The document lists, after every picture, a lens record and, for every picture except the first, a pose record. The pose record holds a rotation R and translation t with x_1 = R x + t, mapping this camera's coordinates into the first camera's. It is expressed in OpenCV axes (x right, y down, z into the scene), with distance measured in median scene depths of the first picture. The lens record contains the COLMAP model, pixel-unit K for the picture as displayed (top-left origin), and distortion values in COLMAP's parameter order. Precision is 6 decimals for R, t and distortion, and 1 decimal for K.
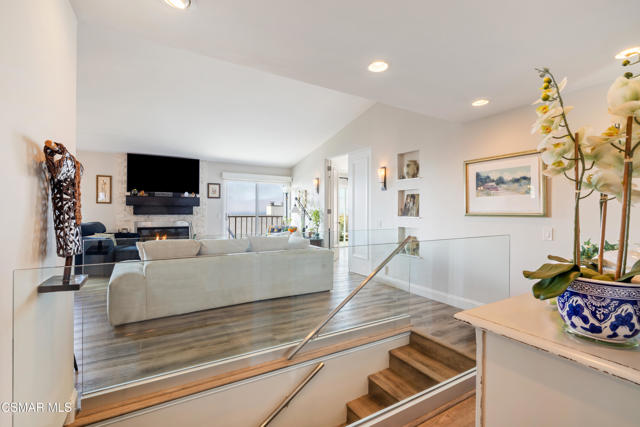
lens RADIAL K [[288.7, 0, 315.5], [0, 288.7, 210.2], [0, 0, 1]] dist [0.003946, 0.000762]
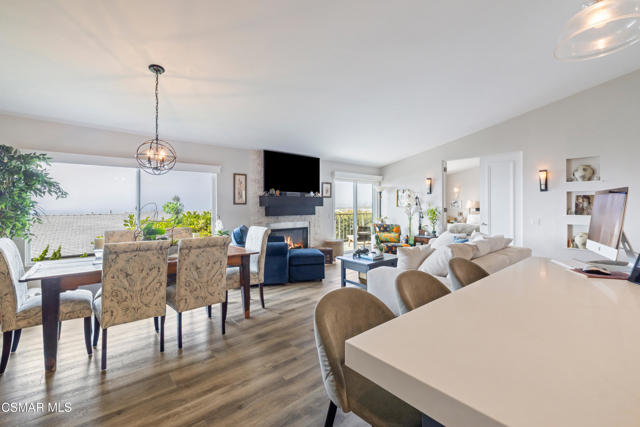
lens RADIAL K [[272.2, 0, 322.0], [0, 272.2, 207.3], [0, 0, 1]] dist [0.002553, -0.000238]
pose [[0.982038, -0.010285, 0.188405, -0.584236], [0.008810, 0.999924, 0.008666, -0.018118], [-0.188480, -0.006851, 0.982053, 0.100954]]
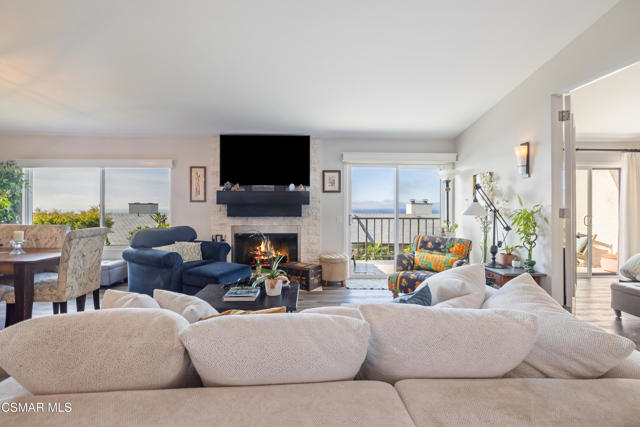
lens RADIAL K [[272.2, 0, 316.0], [0, 272.2, 209.9], [0, 0, 1]] dist [0.002553, -0.000238]
pose [[0.883907, -0.001012, -0.467661, -0.092428], [0.004935, 0.999962, 0.007165, -0.005557], [0.467636, -0.008642, 0.883879, 0.451909]]
